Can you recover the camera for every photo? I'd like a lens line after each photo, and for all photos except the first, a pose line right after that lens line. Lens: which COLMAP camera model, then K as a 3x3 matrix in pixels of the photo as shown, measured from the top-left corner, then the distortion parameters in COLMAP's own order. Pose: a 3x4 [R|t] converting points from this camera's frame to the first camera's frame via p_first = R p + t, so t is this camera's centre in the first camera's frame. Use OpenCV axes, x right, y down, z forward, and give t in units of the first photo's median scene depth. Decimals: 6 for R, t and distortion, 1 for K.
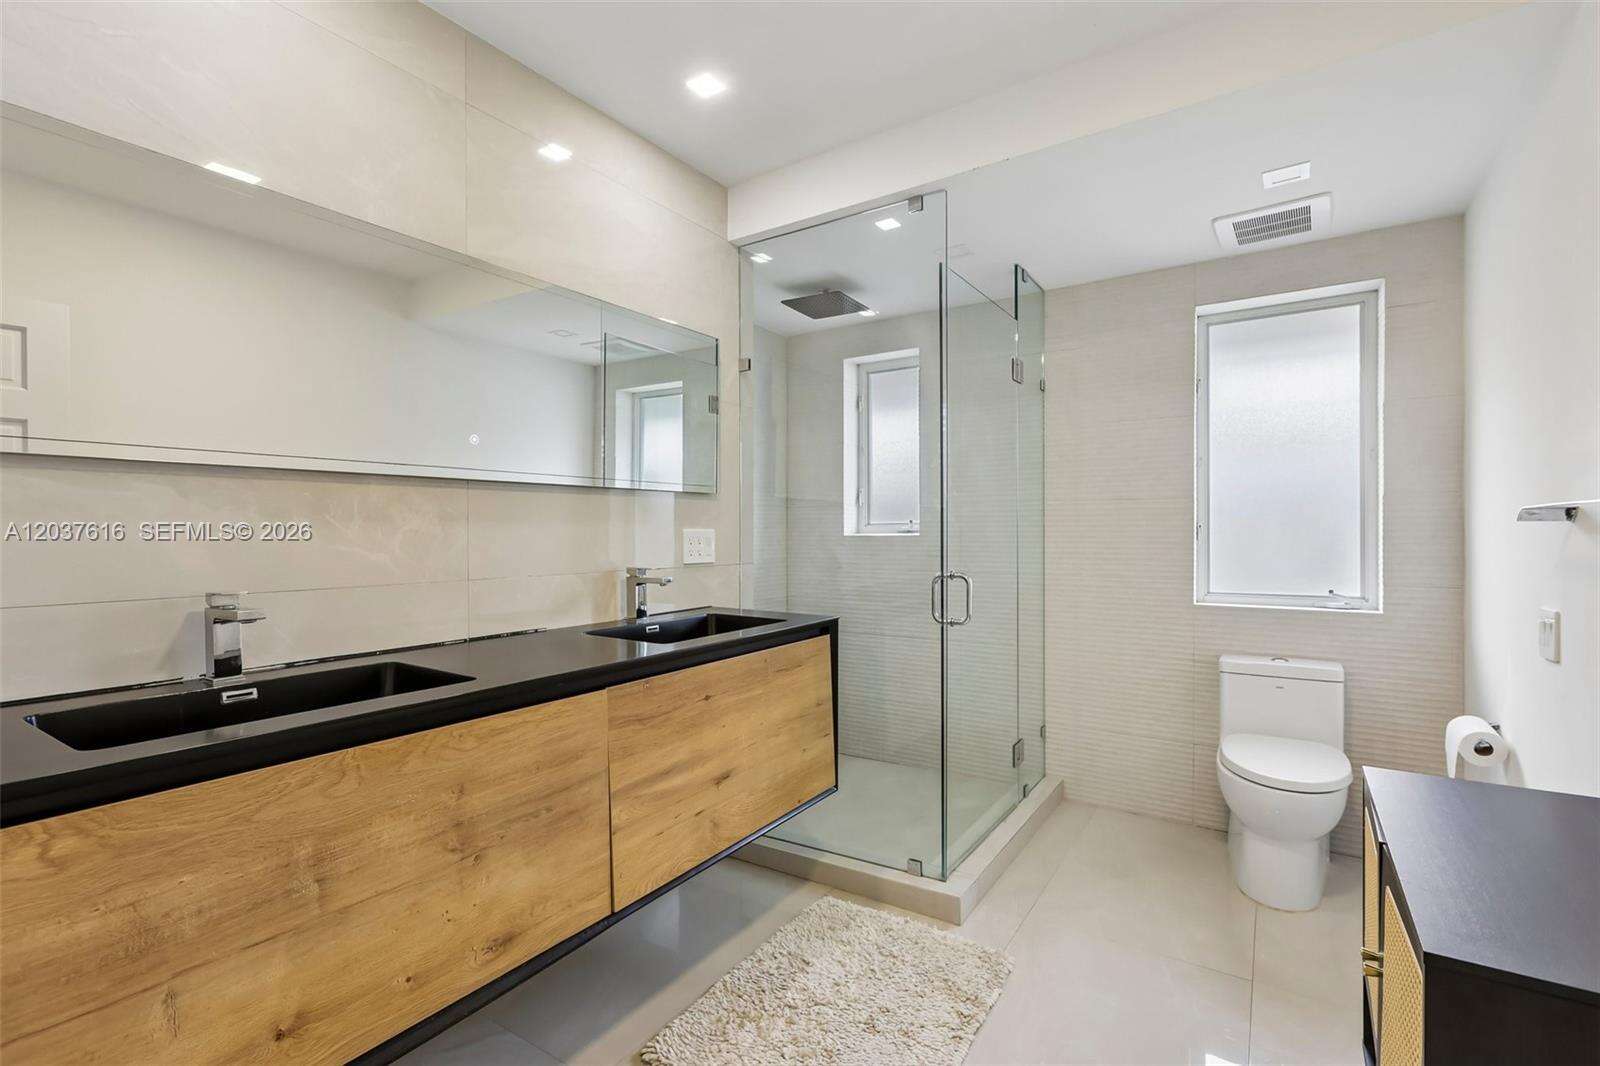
lens RADIAL K [[730.0, 0, 793.7], [0, 730.0, 527.6], [0, 0, 1]] dist [-0.005812, 0.003221]
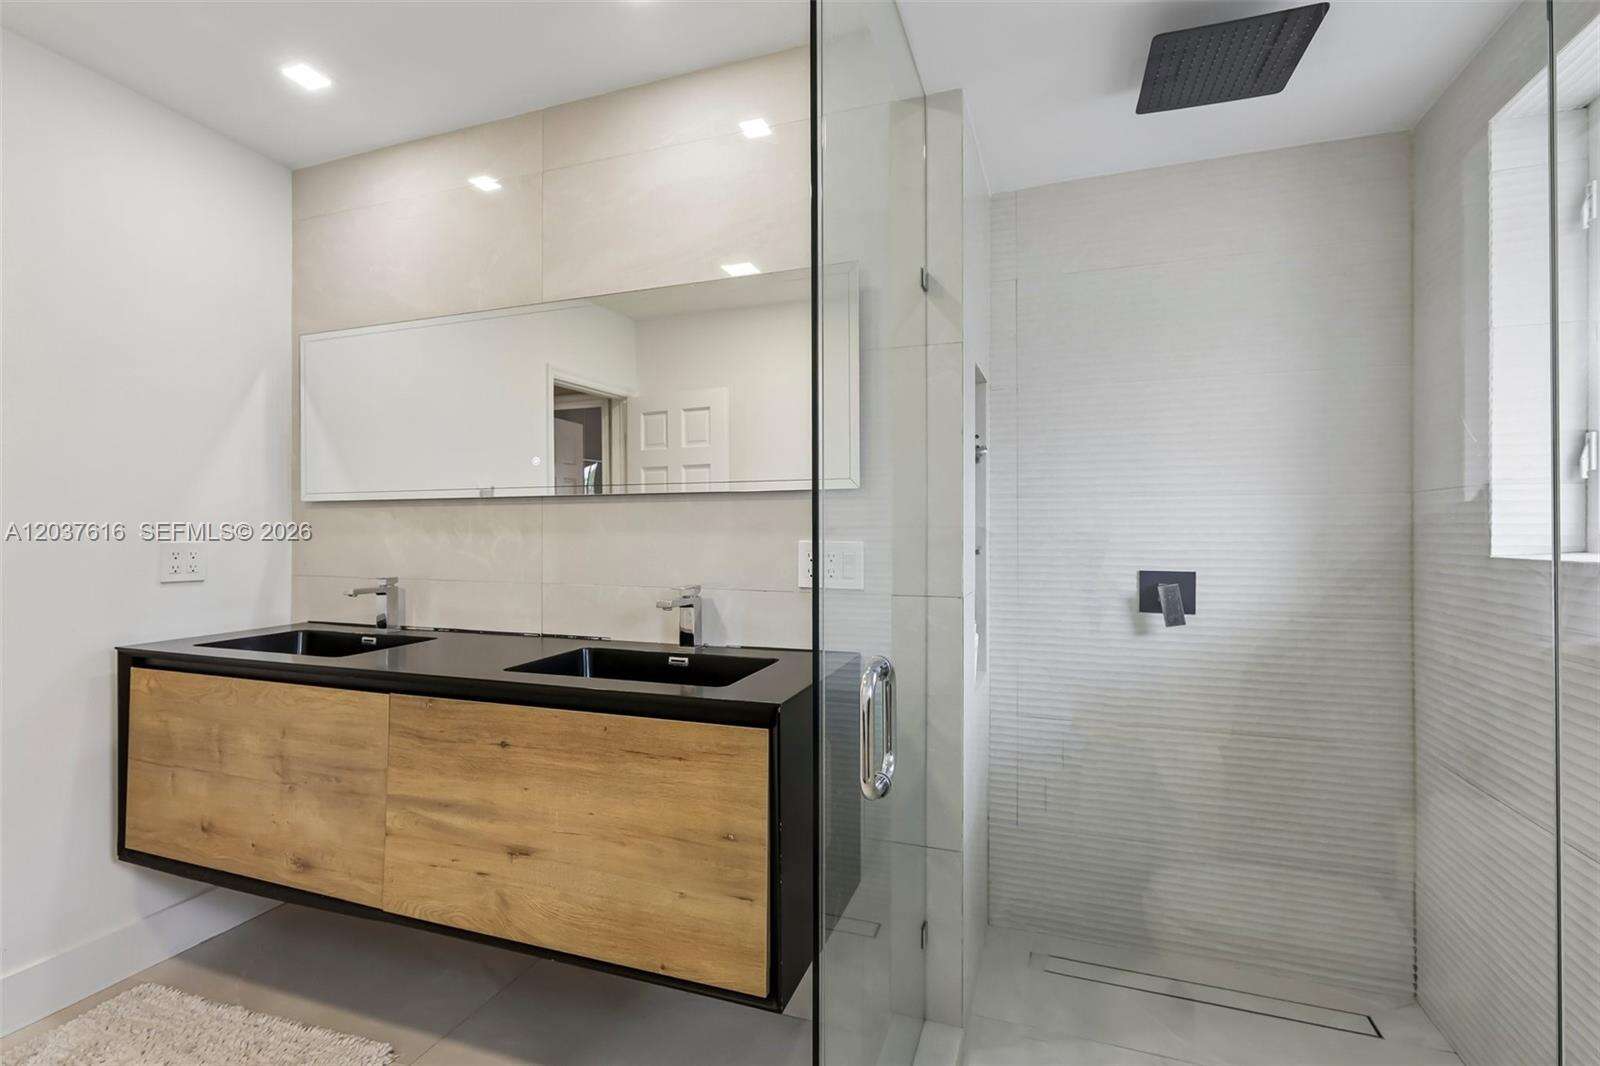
lens RADIAL K [[730.0, 0, 797.5], [0, 730.0, 538.1], [0, 0, 1]] dist [-0.005812, 0.003221]
pose [[0.244720, 0.006447, -0.969572, 0.858517], [0.001194, 0.999975, 0.006951, -0.007930], [0.969593, -0.002859, 0.244706, 1.257055]]
